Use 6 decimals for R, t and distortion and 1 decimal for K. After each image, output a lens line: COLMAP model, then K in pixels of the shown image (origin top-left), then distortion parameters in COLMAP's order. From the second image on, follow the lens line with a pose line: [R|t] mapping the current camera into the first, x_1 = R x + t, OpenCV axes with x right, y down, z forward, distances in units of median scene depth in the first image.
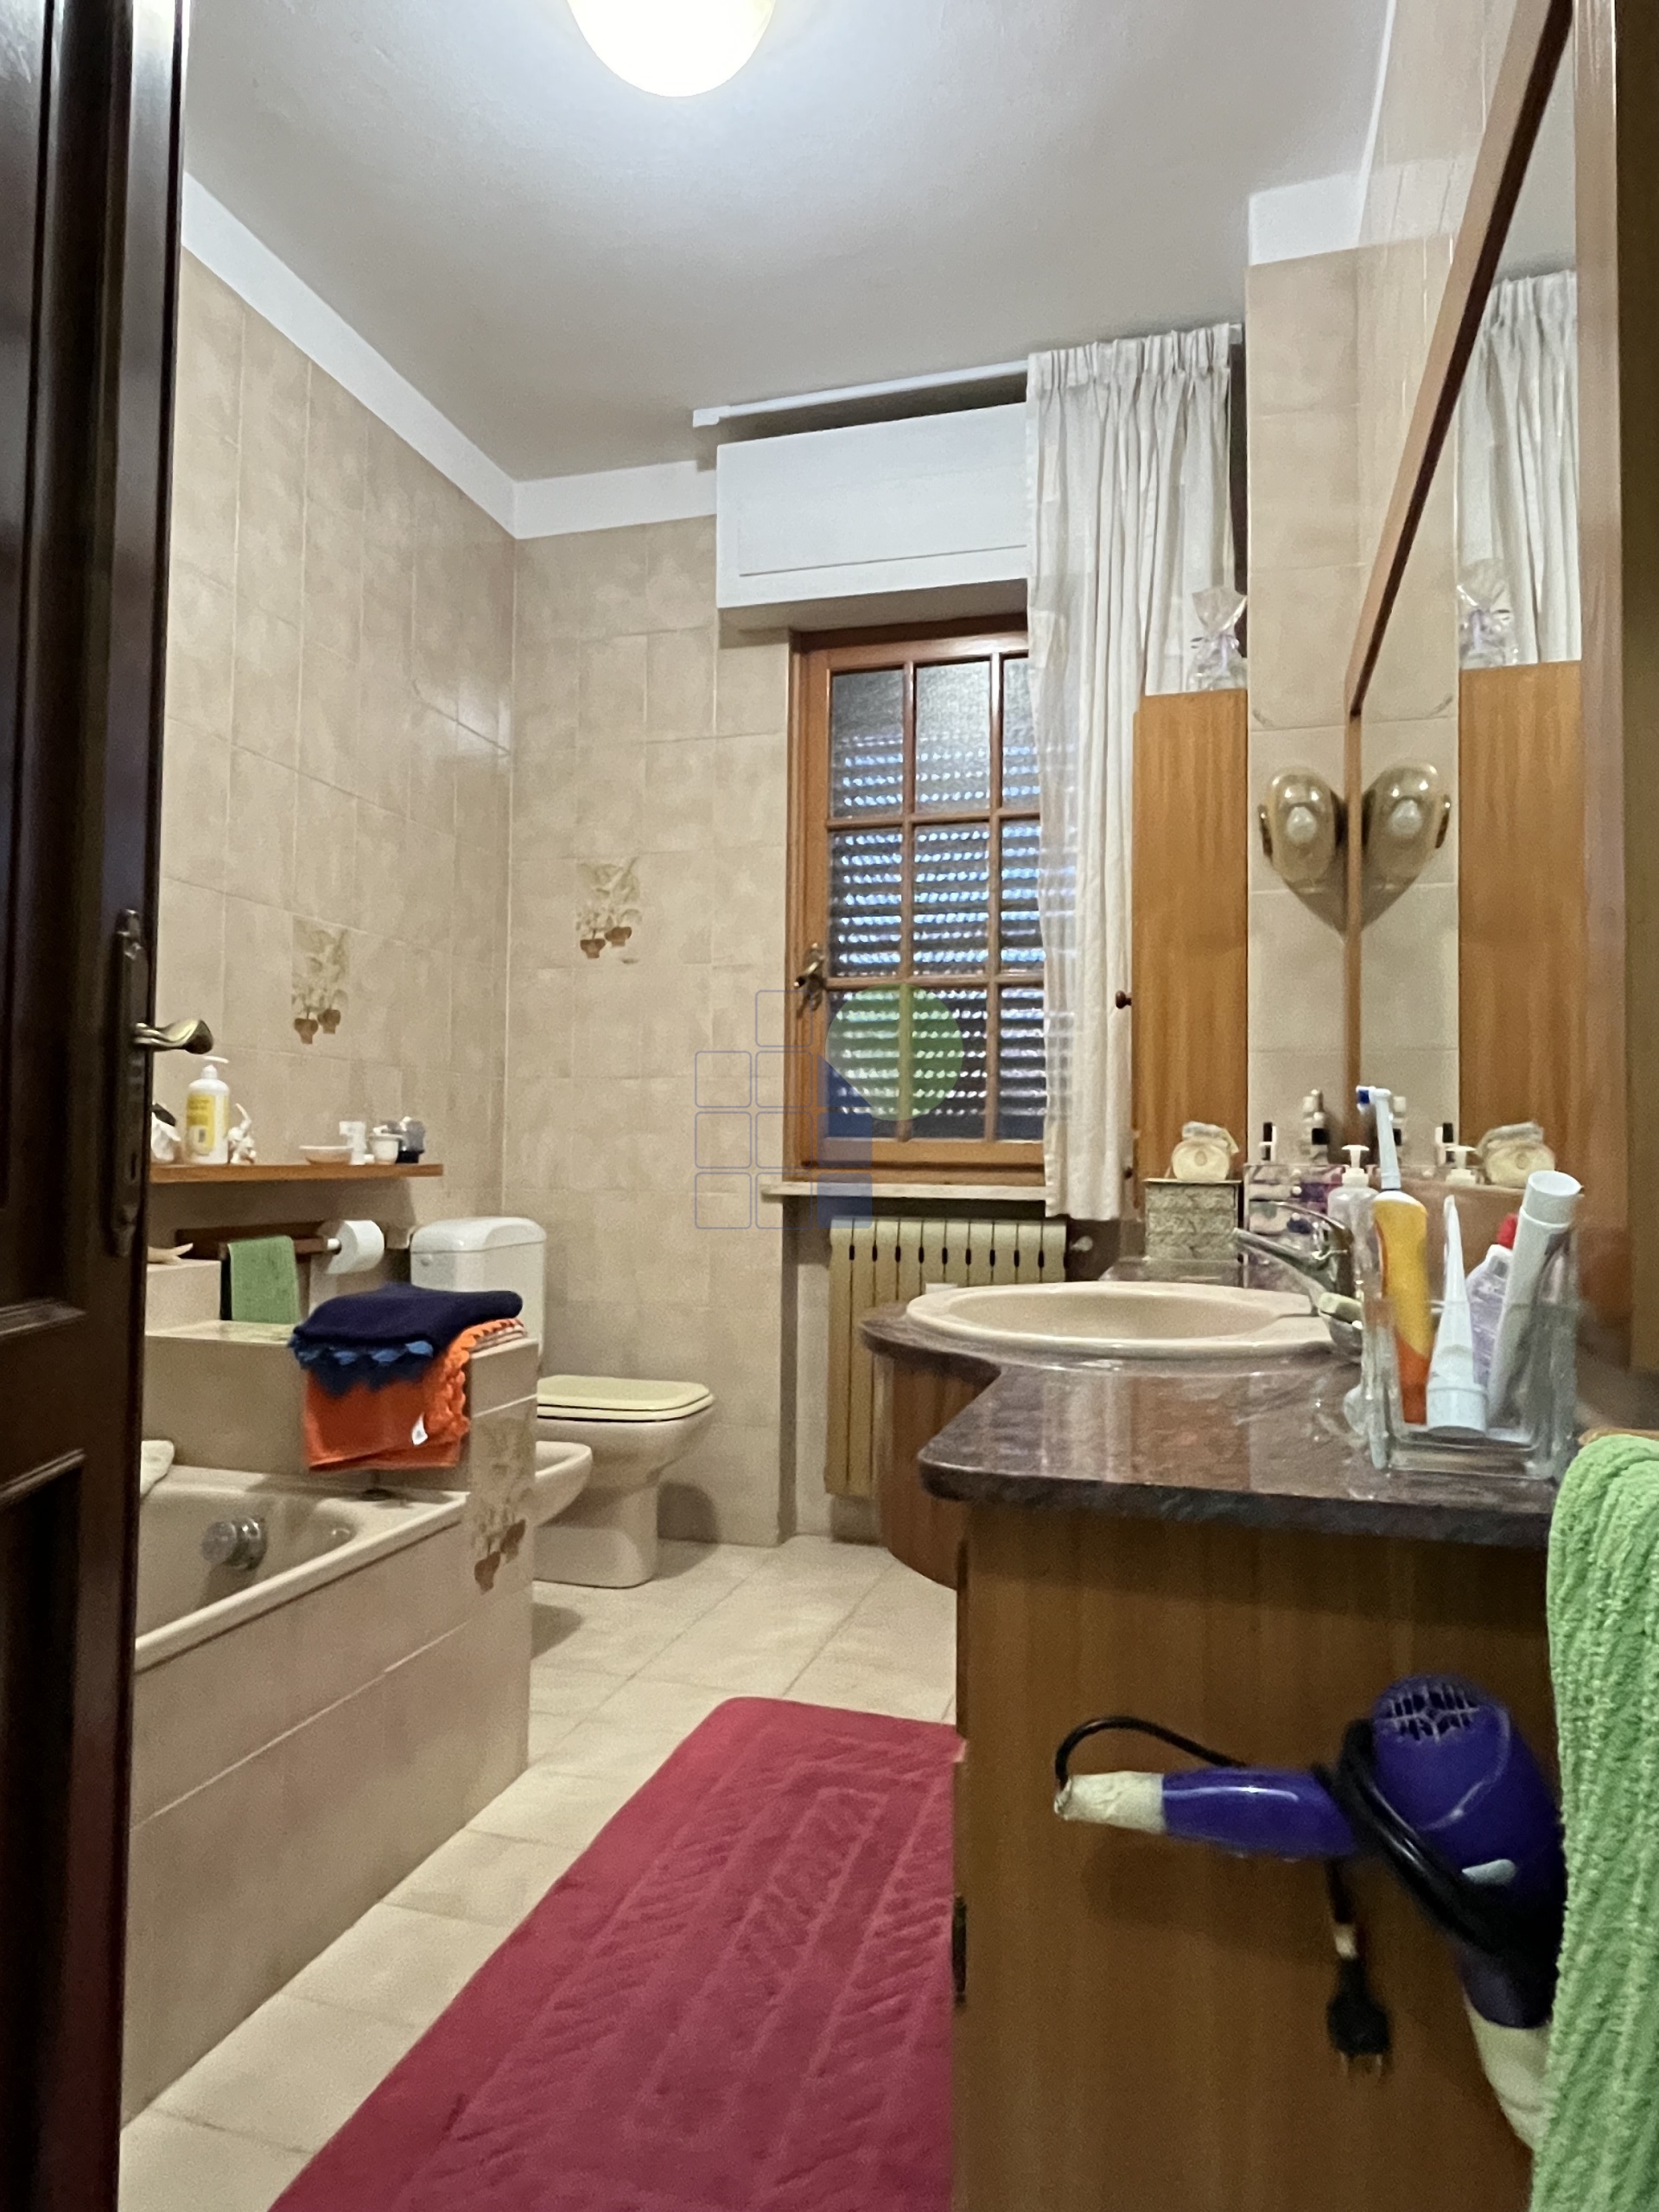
lens RADIAL K [[1319.3, 0, 829.5], [0, 1319.3, 1106.0], [0, 0, 1]] dist [-0.004033, -0.003504]
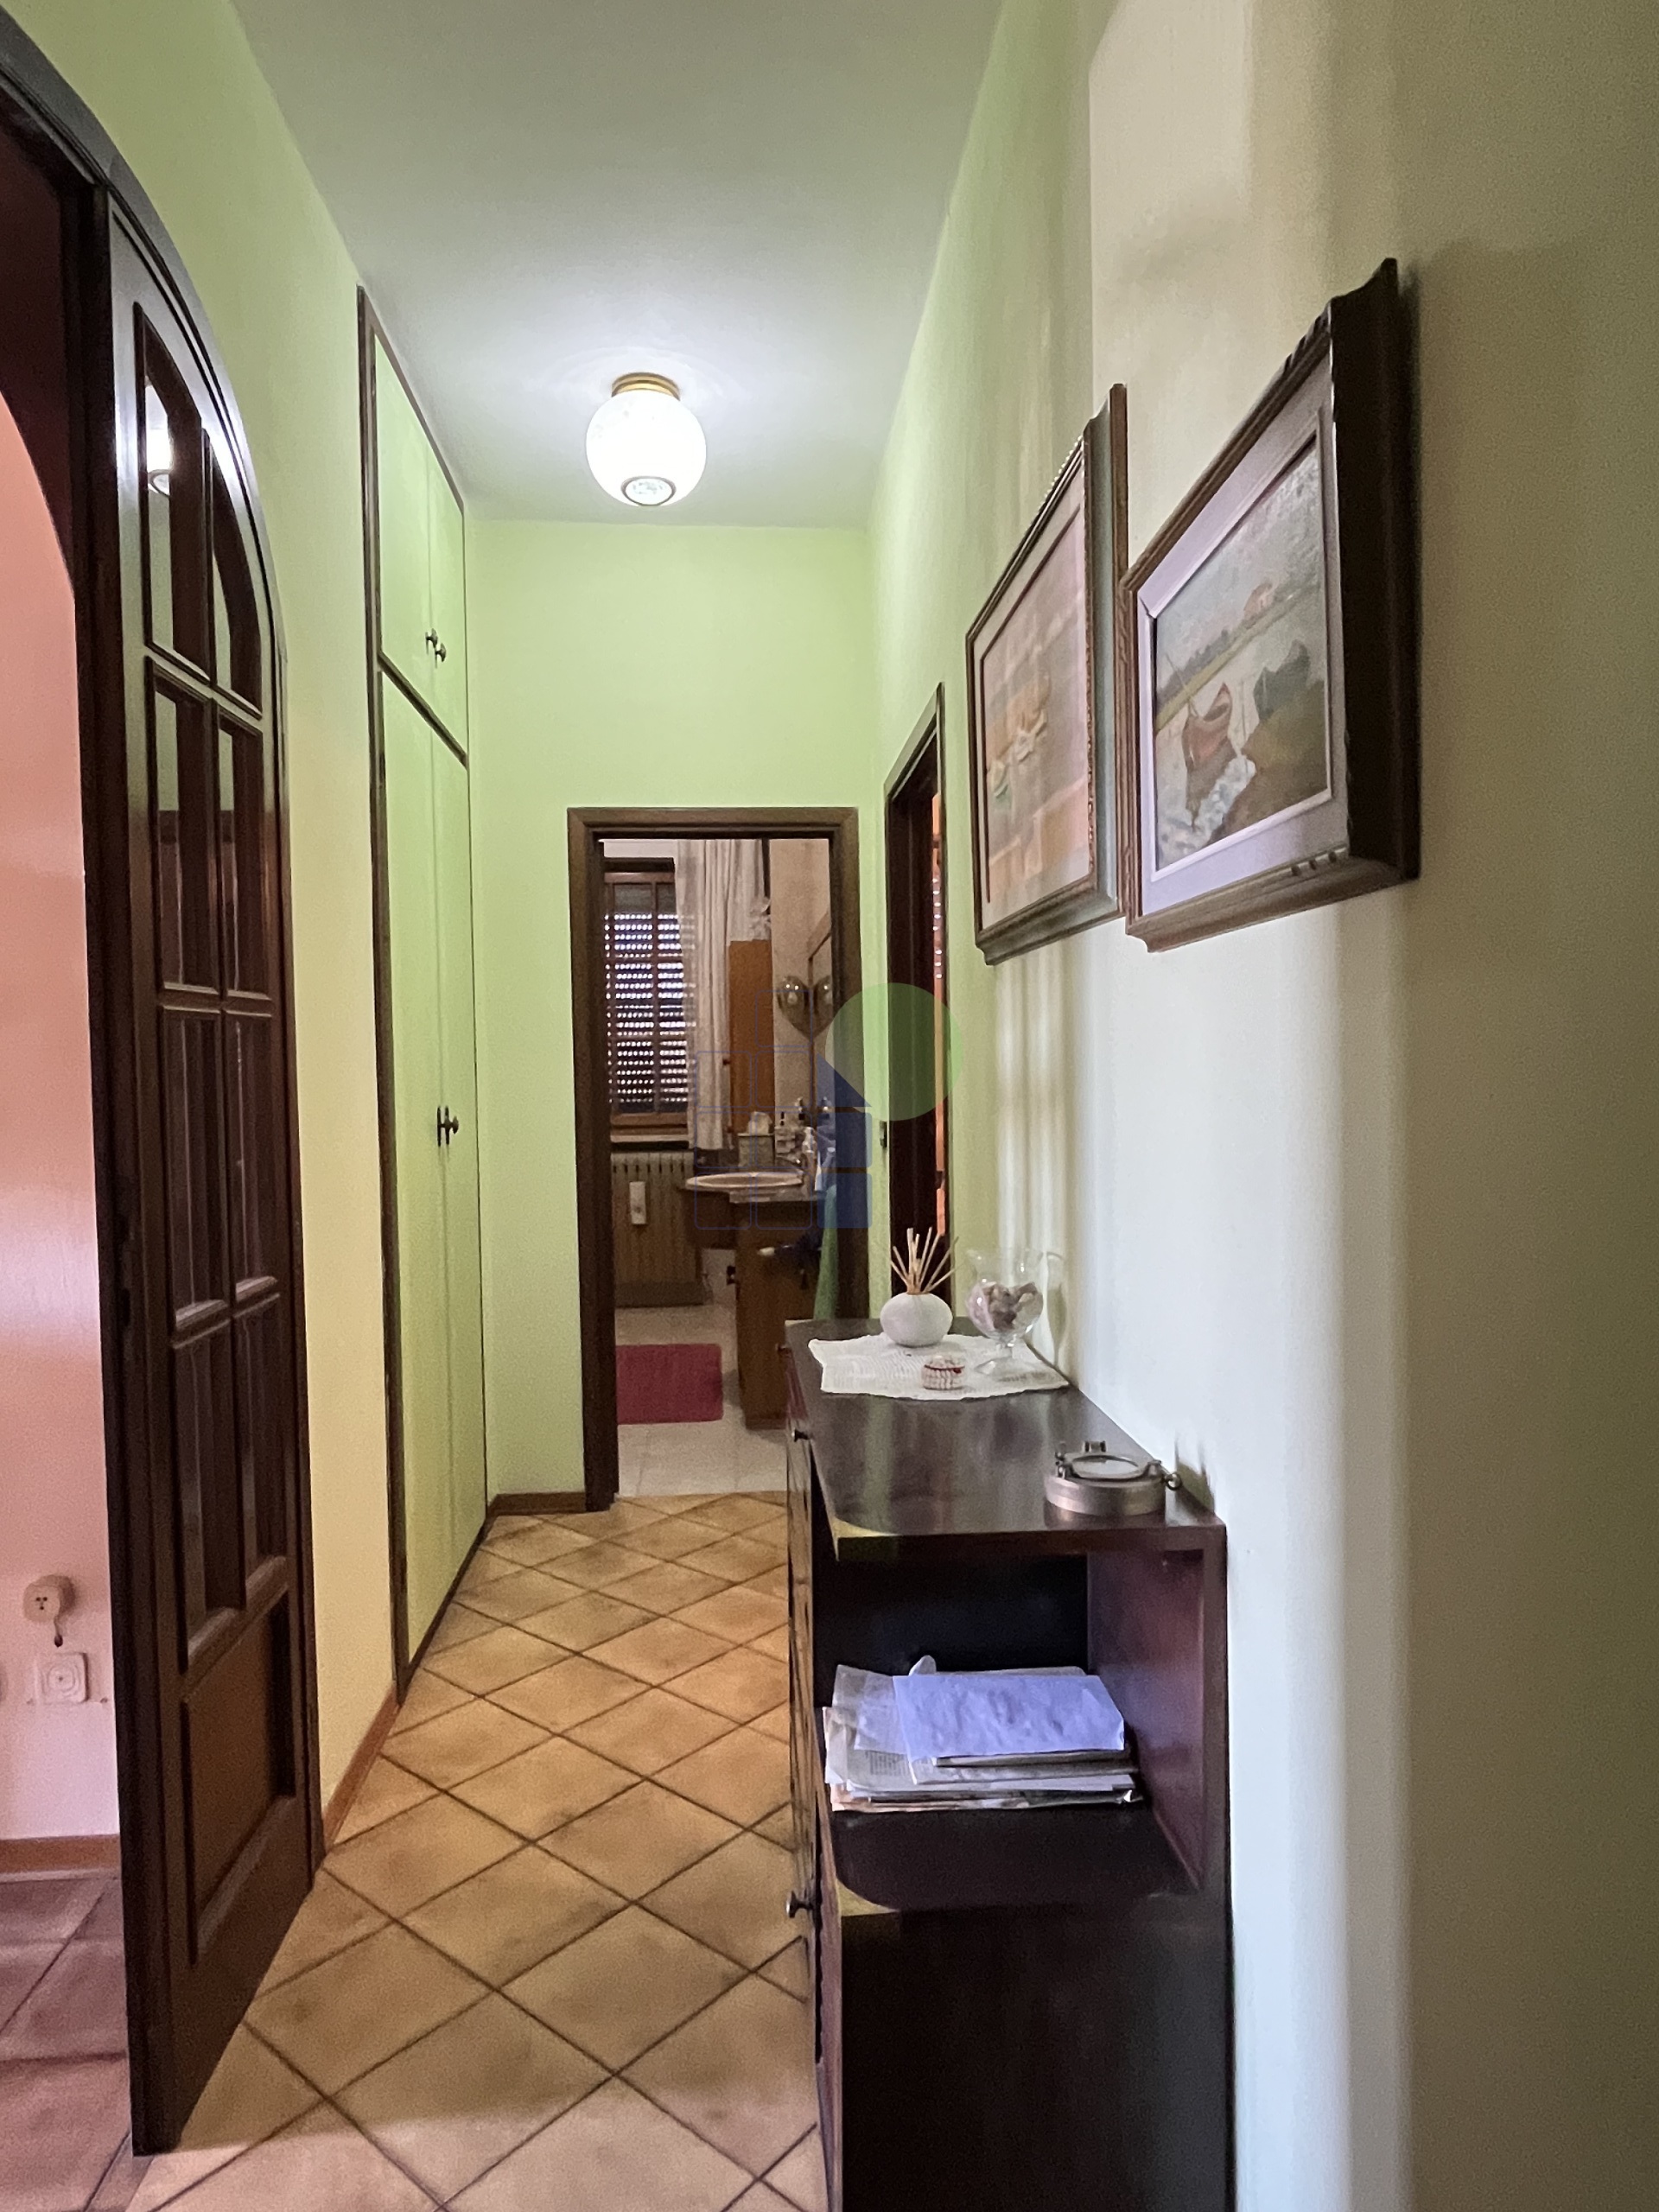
lens RADIAL K [[1319.3, 0, 829.5], [0, 1319.3, 1106.0], [0, 0, 1]] dist [-0.004033, -0.003504]
pose [[0.933030, -0.039637, 0.357610, -0.514267], [0.015221, 0.997372, 0.070834, -0.180163], [-0.359478, -0.060647, 0.931181, -1.466260]]
